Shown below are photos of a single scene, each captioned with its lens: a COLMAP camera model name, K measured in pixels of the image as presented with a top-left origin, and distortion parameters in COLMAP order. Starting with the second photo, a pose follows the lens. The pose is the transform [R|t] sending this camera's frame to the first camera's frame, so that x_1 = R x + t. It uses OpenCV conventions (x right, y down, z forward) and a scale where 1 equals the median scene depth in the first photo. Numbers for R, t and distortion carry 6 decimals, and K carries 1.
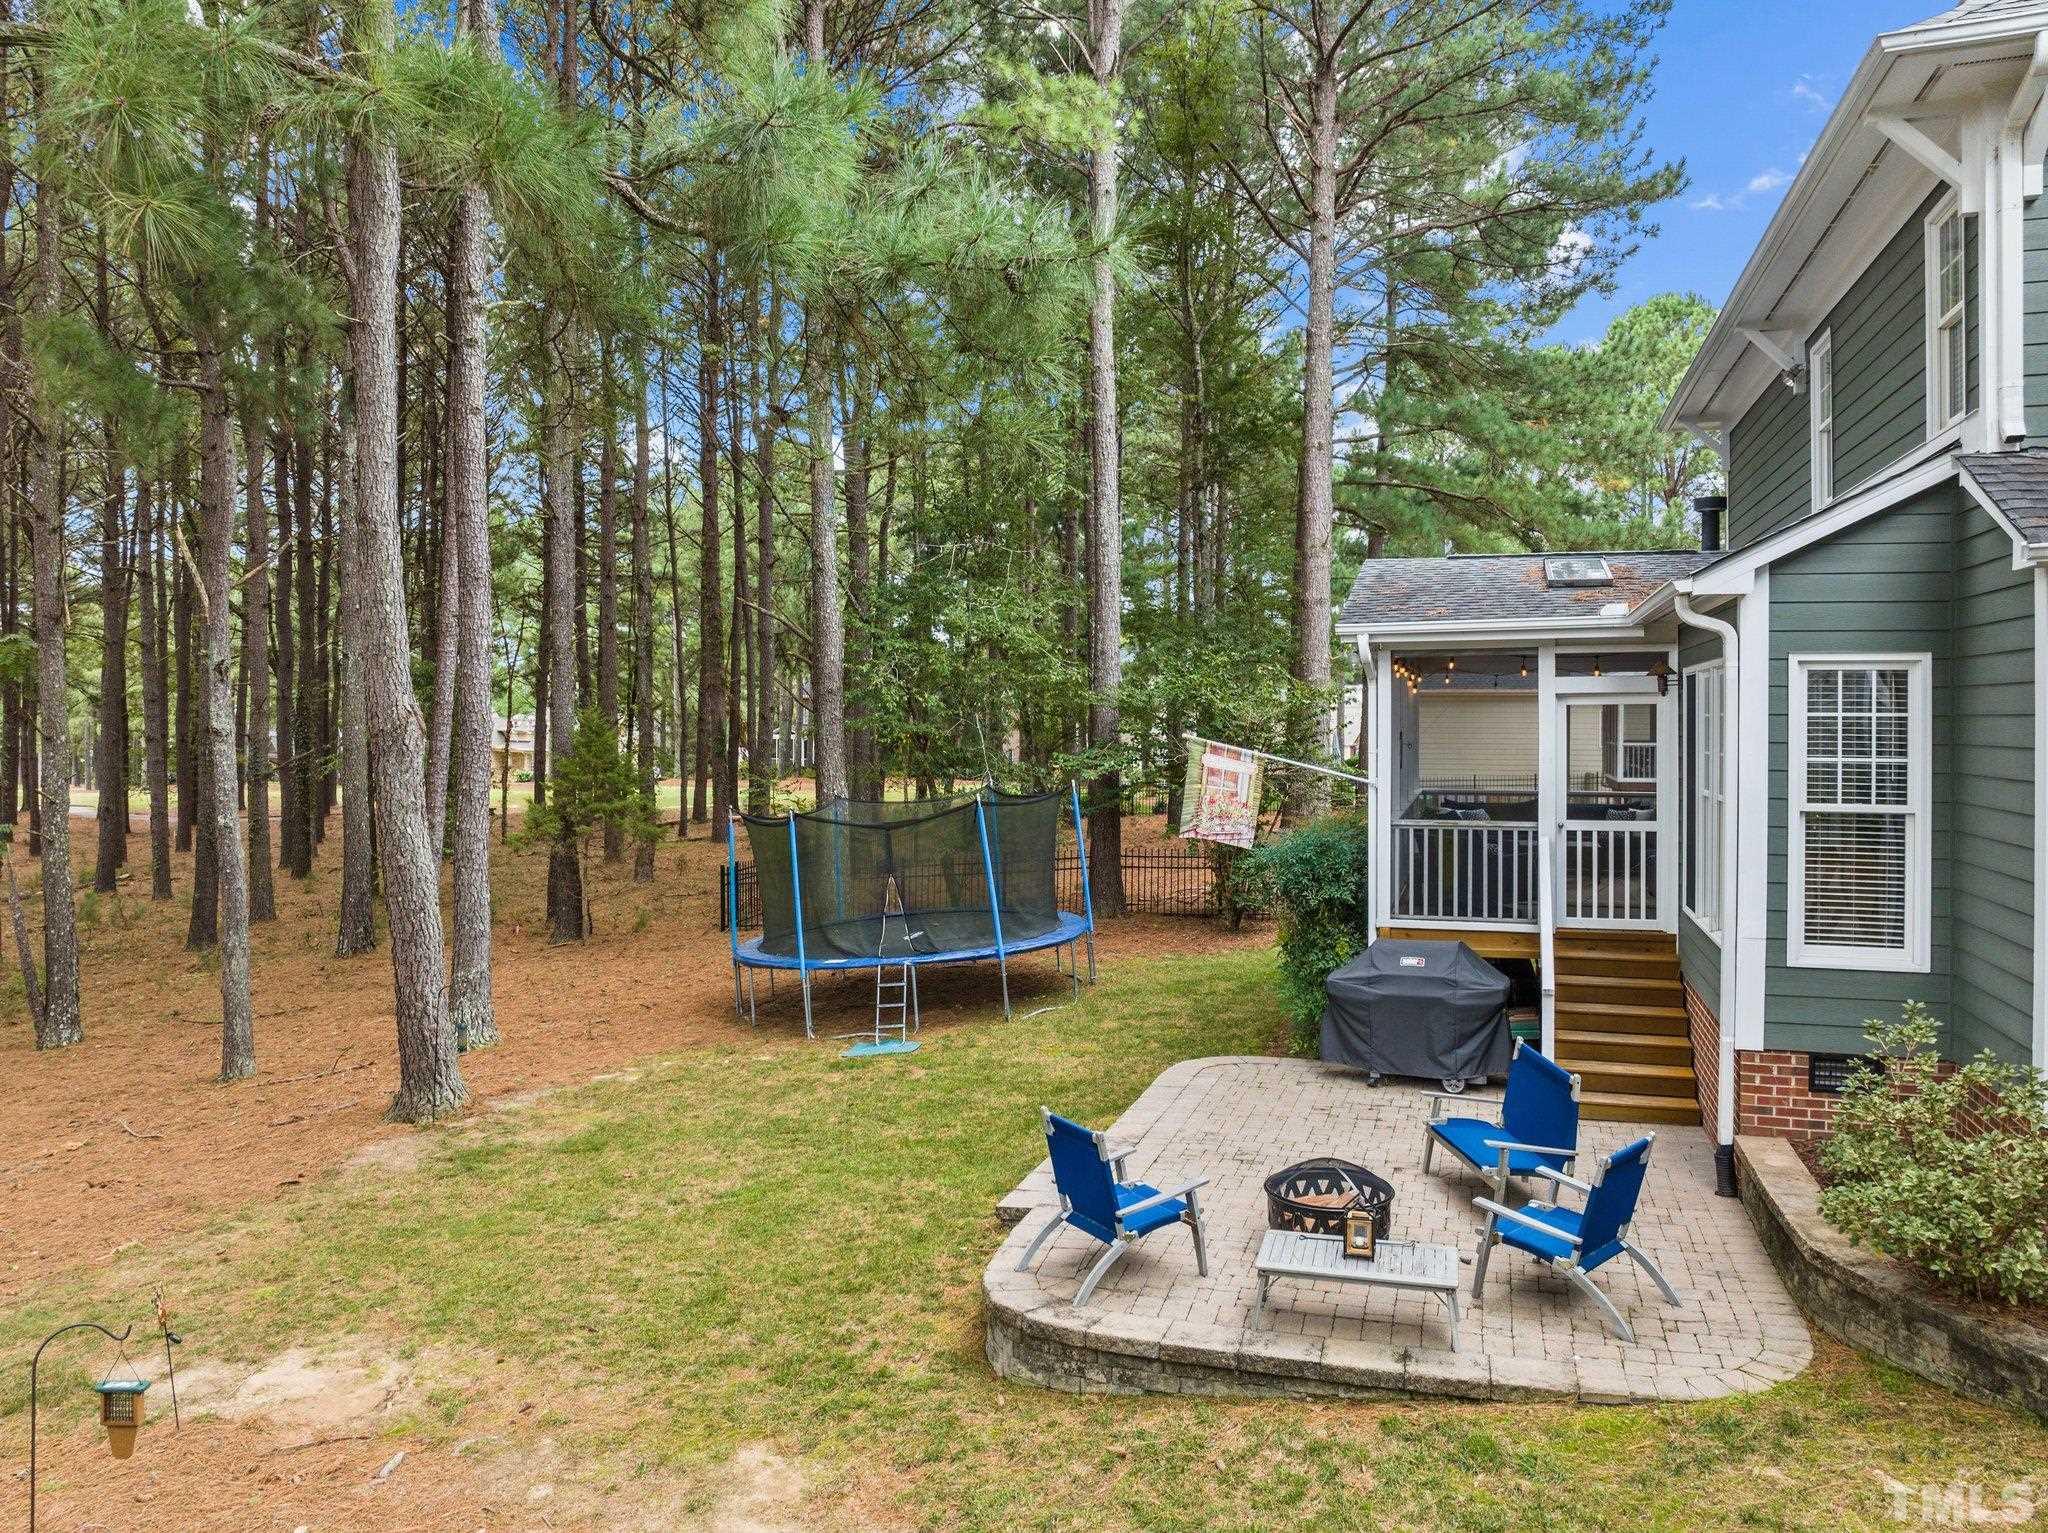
lens RADIAL K [[1466.9, 0, 1026.7], [0, 1466.9, 759.5], [0, 0, 1]] dist [-0.032933, -0.014563]
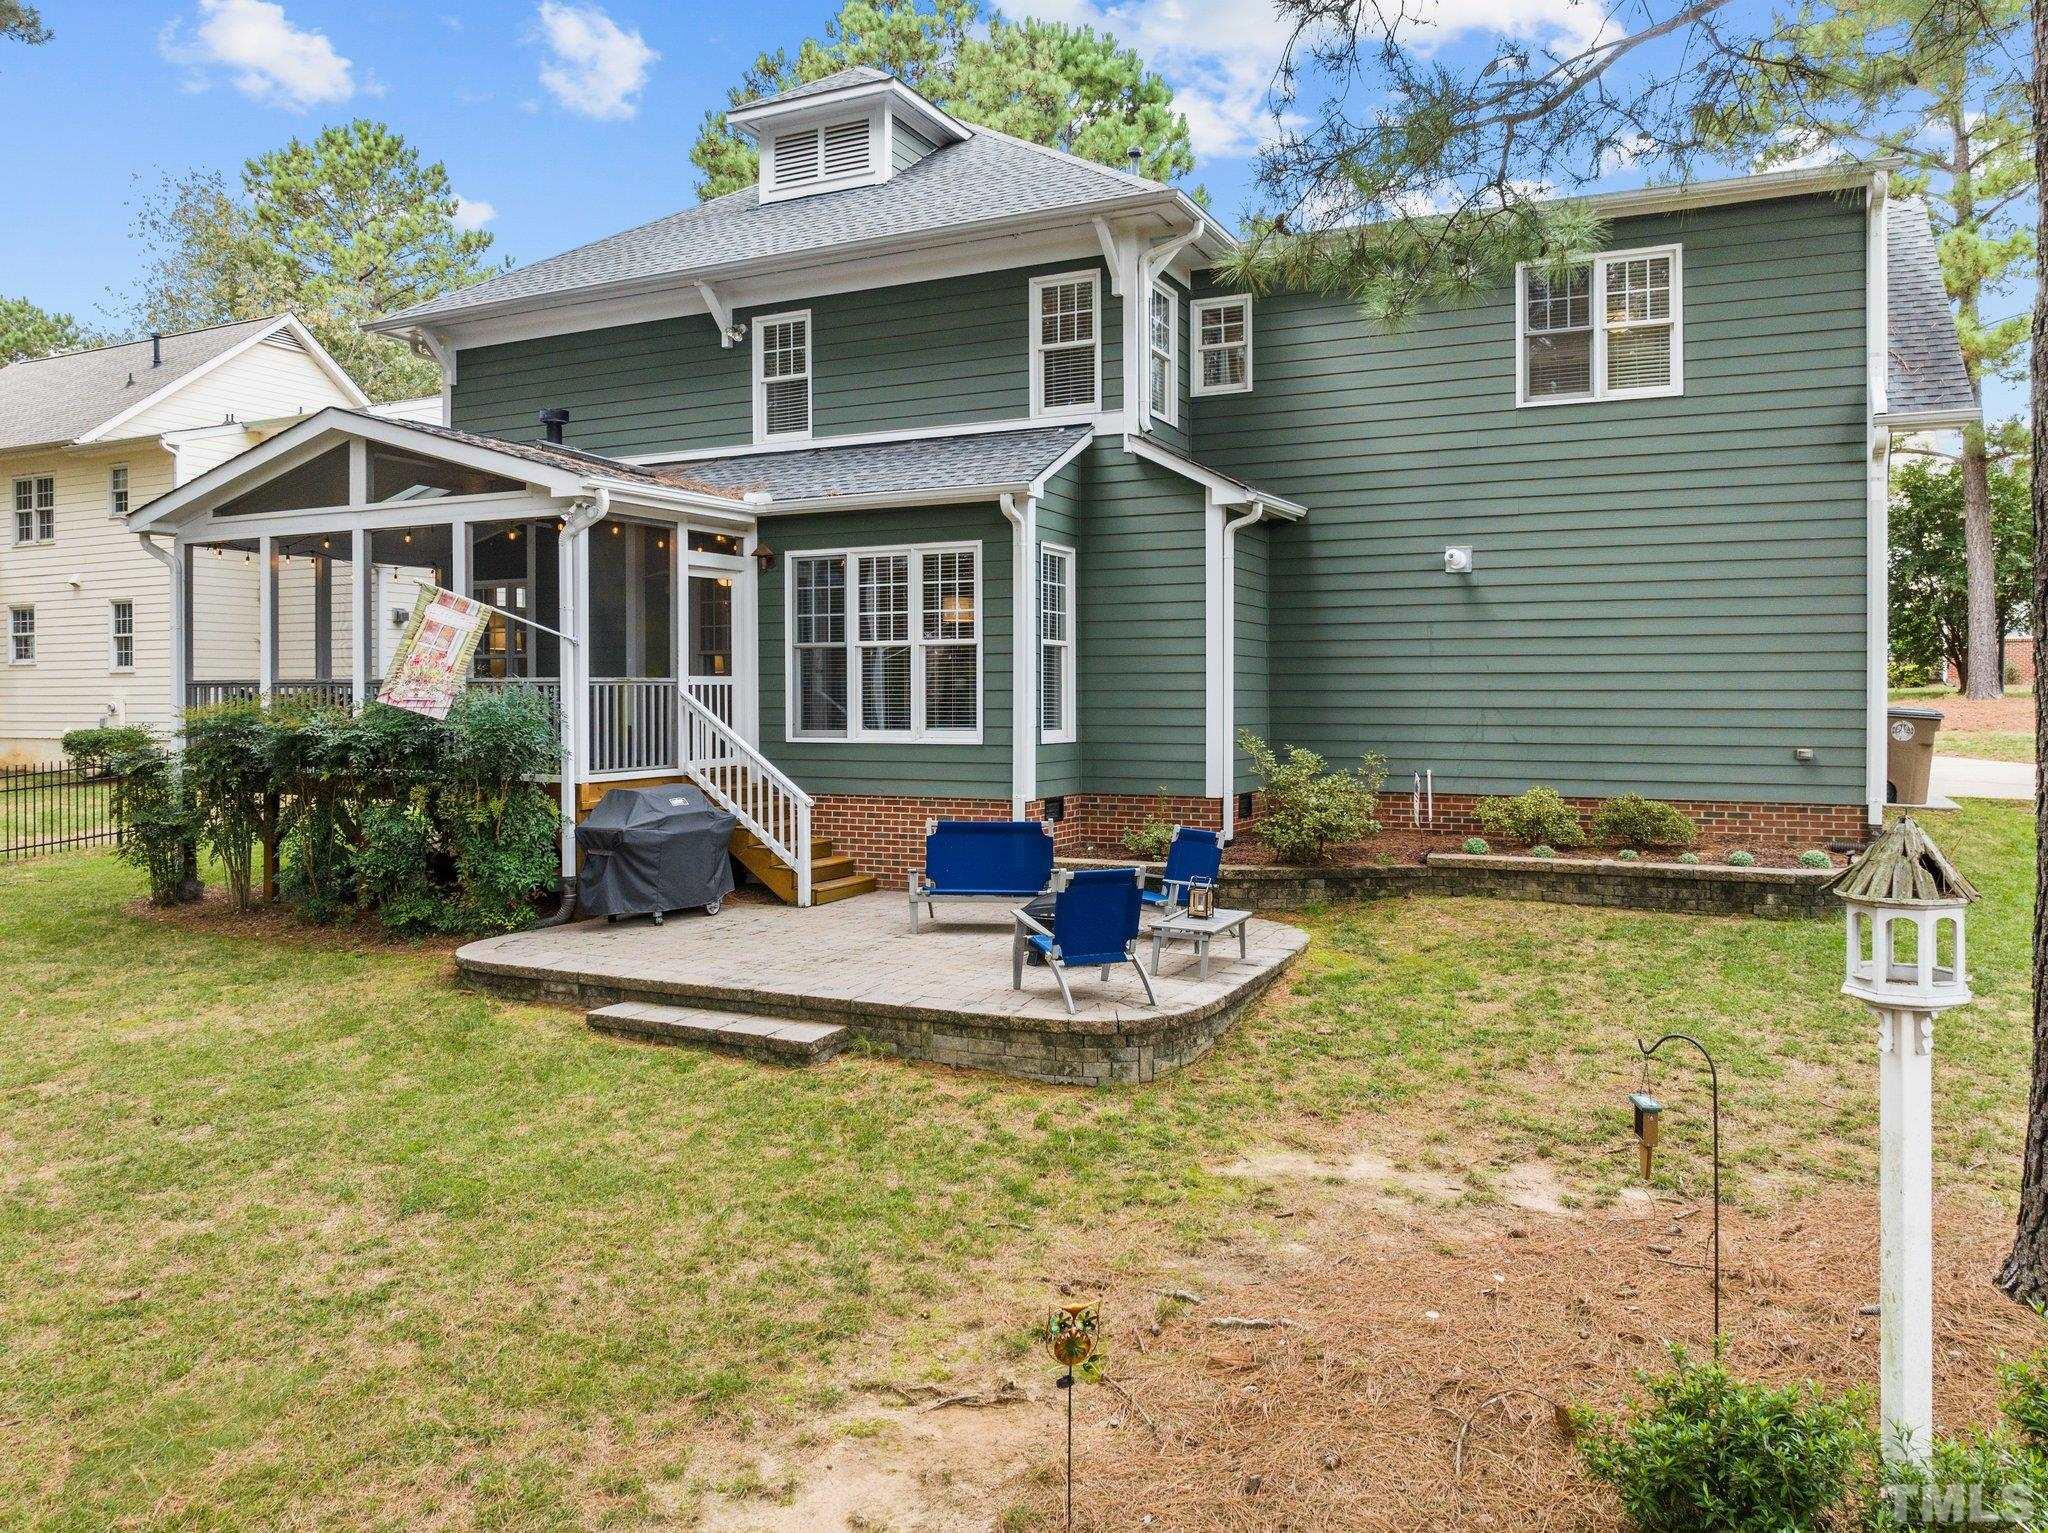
lens RADIAL K [[1466.9, 0, 1026.1], [0, 1466.9, 767.1], [0, 0, 1]] dist [-0.032933, -0.014563]
pose [[0.150952, -0.056533, 0.986923, -0.736267], [0.027256, 0.998222, 0.053011, 0.059392], [-0.988165, 0.018897, 0.152224, 0.553241]]
